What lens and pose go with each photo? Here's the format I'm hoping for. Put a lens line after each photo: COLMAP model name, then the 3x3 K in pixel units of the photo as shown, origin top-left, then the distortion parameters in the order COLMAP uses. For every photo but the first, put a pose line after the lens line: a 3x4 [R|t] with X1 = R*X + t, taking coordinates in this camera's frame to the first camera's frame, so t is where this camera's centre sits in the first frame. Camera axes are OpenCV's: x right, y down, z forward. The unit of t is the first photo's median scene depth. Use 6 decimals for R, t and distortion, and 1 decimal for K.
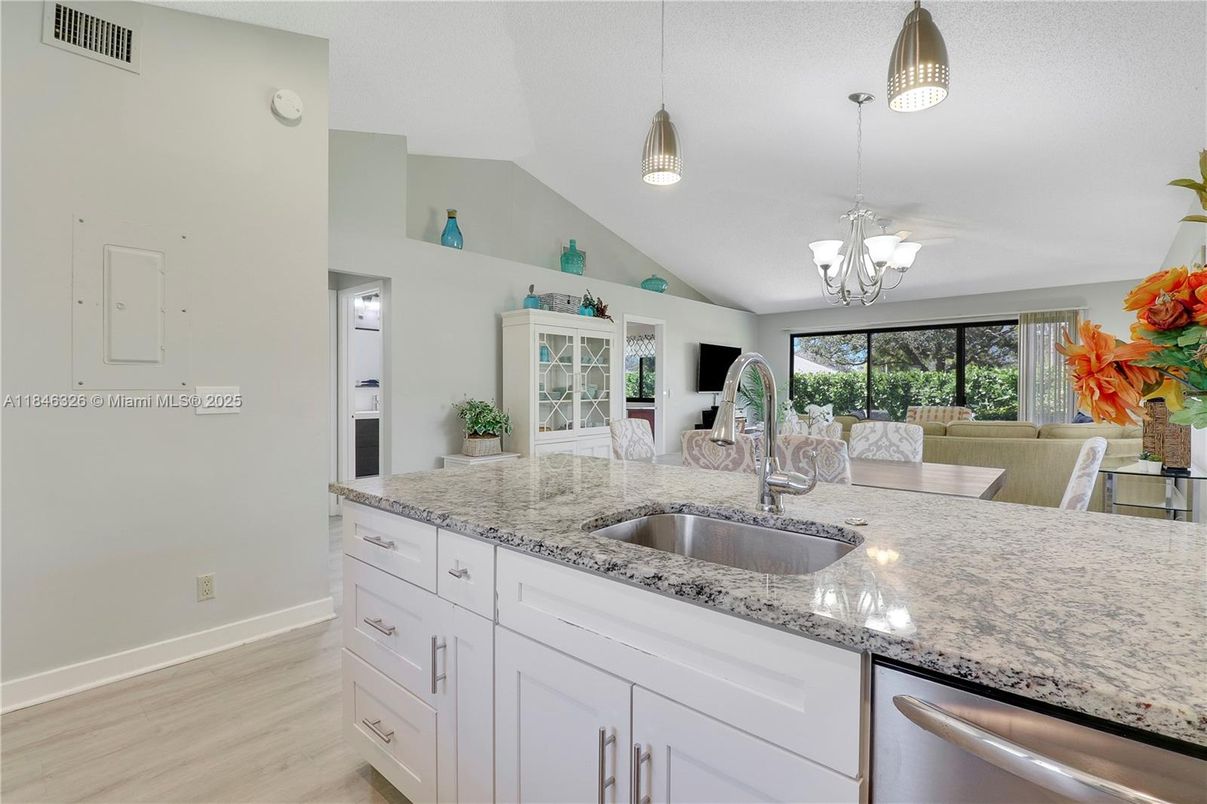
lens RADIAL K [[559.2, 0, 606.1], [0, 559.2, 398.5], [0, 0, 1]] dist [0.013374, -0.027055]
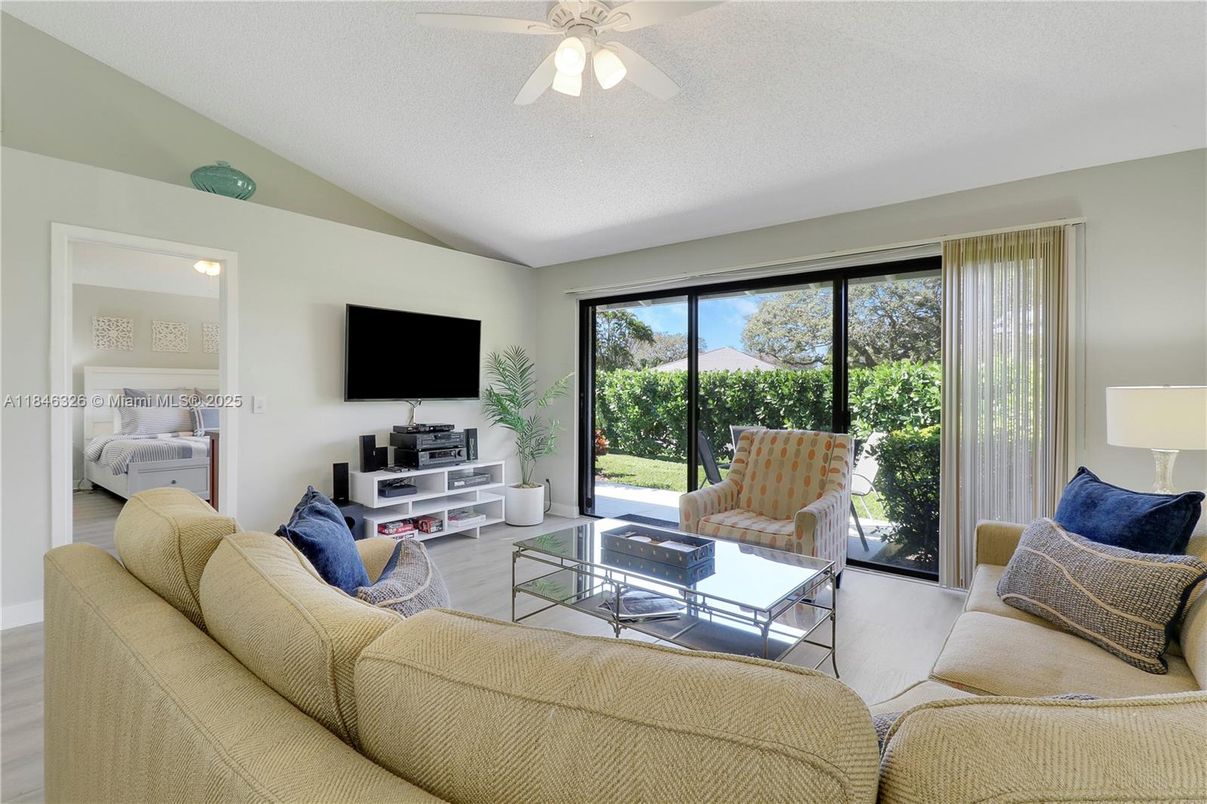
lens RADIAL K [[559.2, 0, 606.1], [0, 559.2, 398.5], [0, 0, 1]] dist [0.013374, -0.027055]
pose [[0.999044, 0.003336, 0.043587, 0.404392], [-0.003321, 0.999994, -0.000398, -0.014513], [-0.043588, 0.000253, 0.999050, 0.500224]]
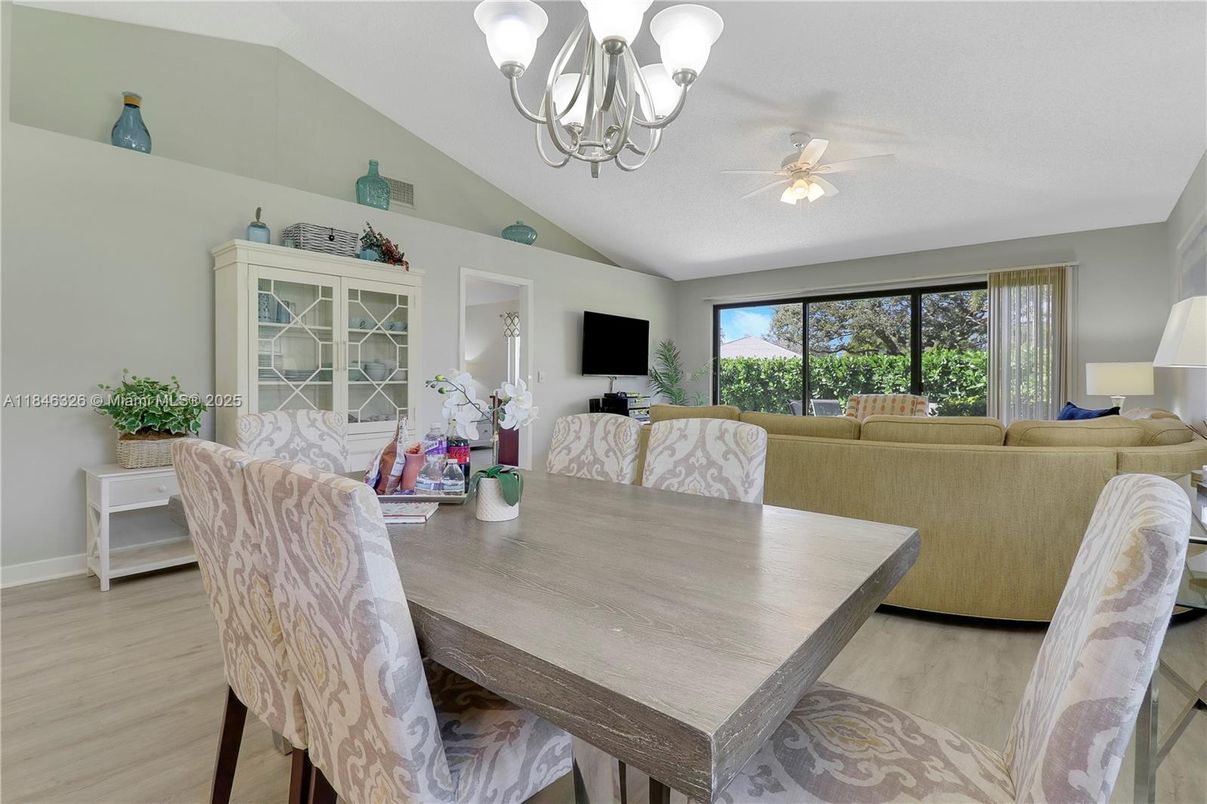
lens RADIAL K [[566.6, 0, 601.1], [0, 566.6, 382.1], [0, 0, 1]] dist [0.002320, -0.017664]
pose [[0.999817, 0.004842, 0.018493, 0.185651], [-0.004657, 0.999939, -0.010059, 0.006455], [-0.018541, 0.009971, 0.999778, 0.226241]]
